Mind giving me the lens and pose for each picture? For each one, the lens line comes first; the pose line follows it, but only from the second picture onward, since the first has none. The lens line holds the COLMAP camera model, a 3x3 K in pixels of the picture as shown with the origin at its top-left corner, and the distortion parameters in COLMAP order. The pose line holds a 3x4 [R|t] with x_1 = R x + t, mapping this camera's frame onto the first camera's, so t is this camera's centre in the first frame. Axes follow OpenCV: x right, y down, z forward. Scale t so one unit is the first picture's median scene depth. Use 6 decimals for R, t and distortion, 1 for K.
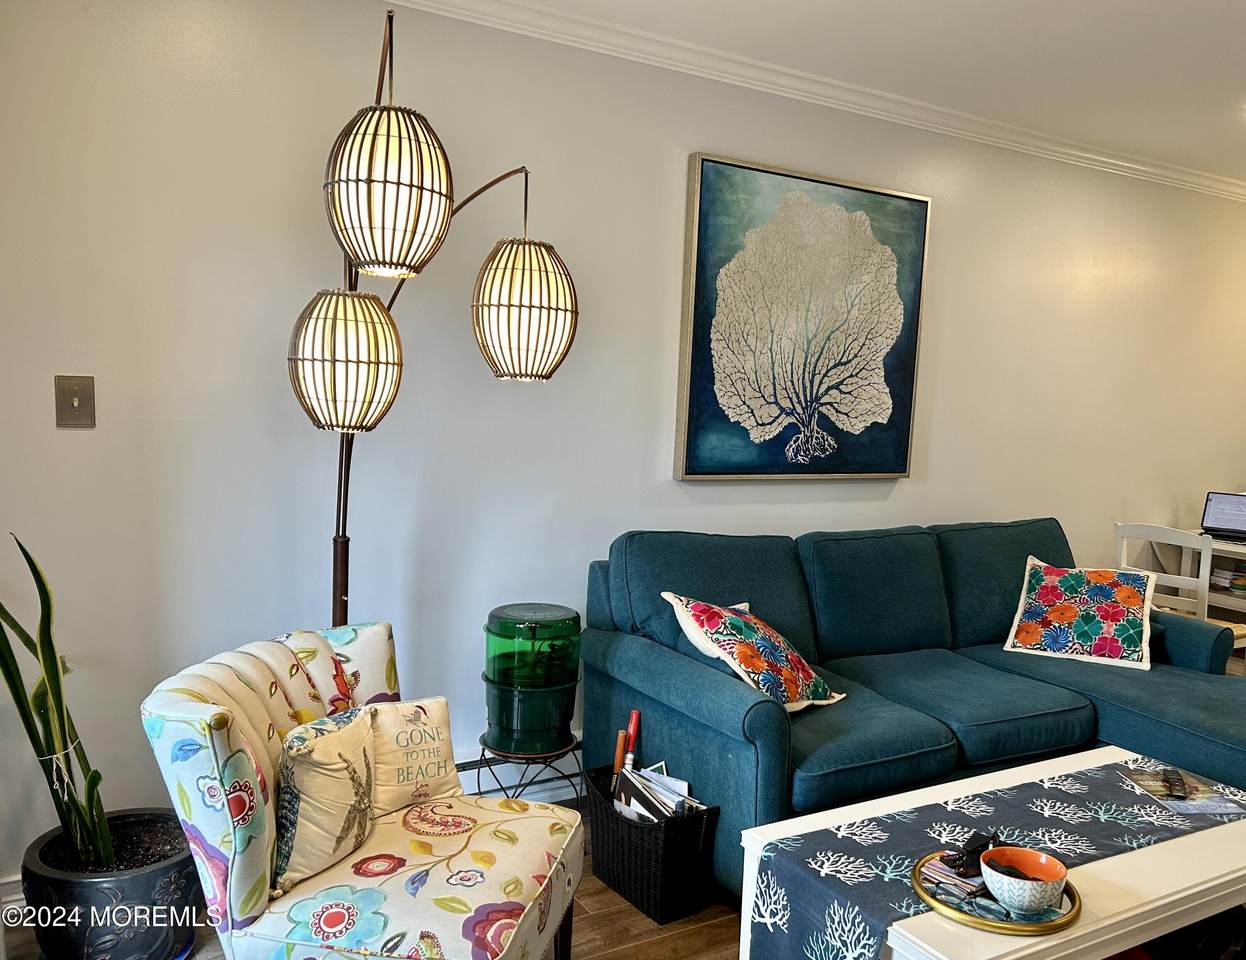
lens RADIAL K [[991.3, 0, 623.0], [0, 991.3, 480.0], [0, 0, 1]] dist [-0.000257, 0.000610]
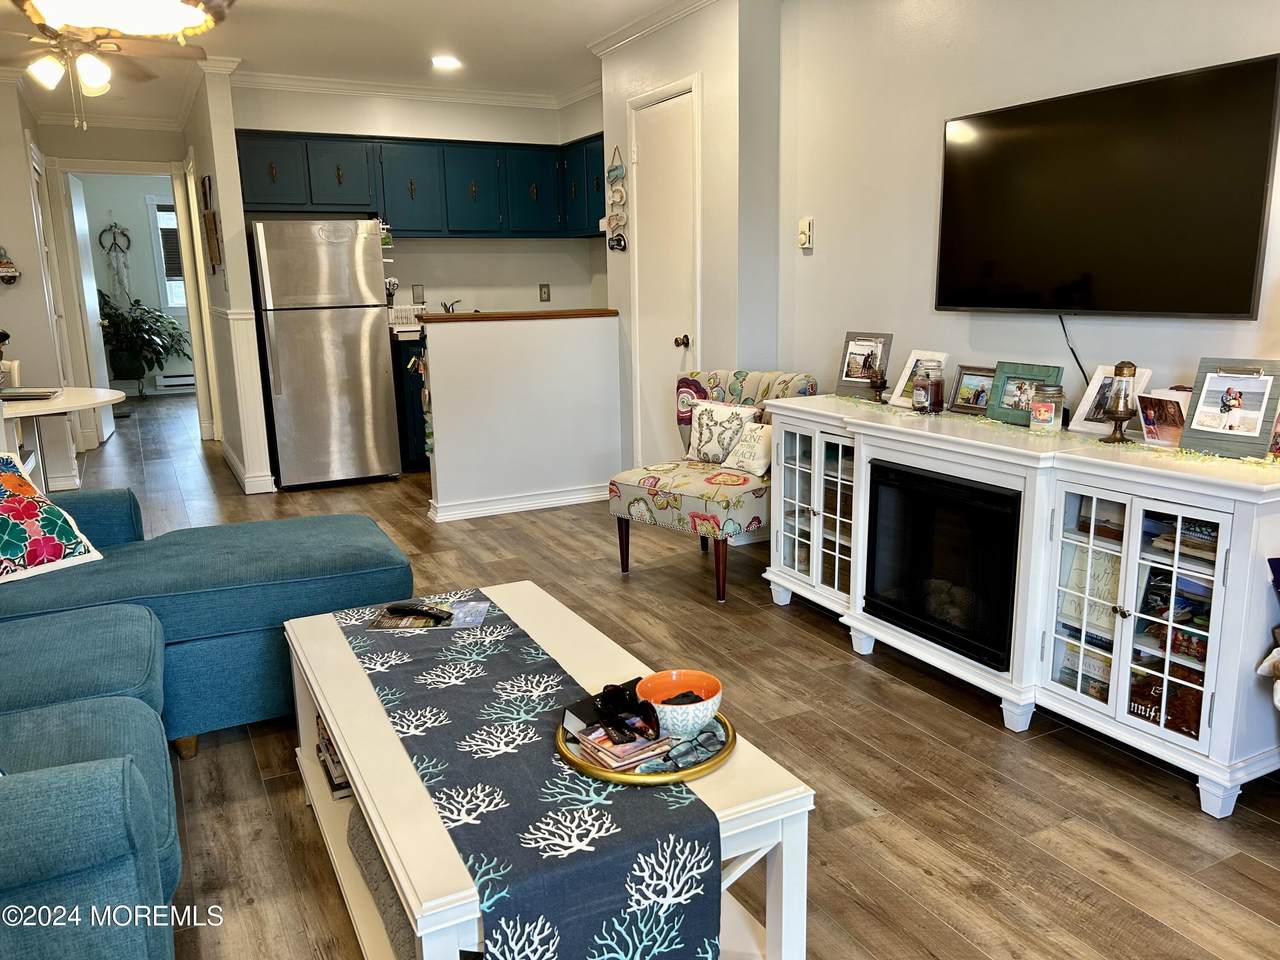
lens RADIAL K [[966.2, 0, 640.0], [0, 966.2, 480.0], [0, 0, 1]] dist [0.005309, 0.001191]
pose [[0.043583, -0.238520, 0.970159, -0.345919], [0.109393, 0.966382, 0.232677, -0.019630], [-0.993043, 0.095988, 0.068210, 0.733736]]
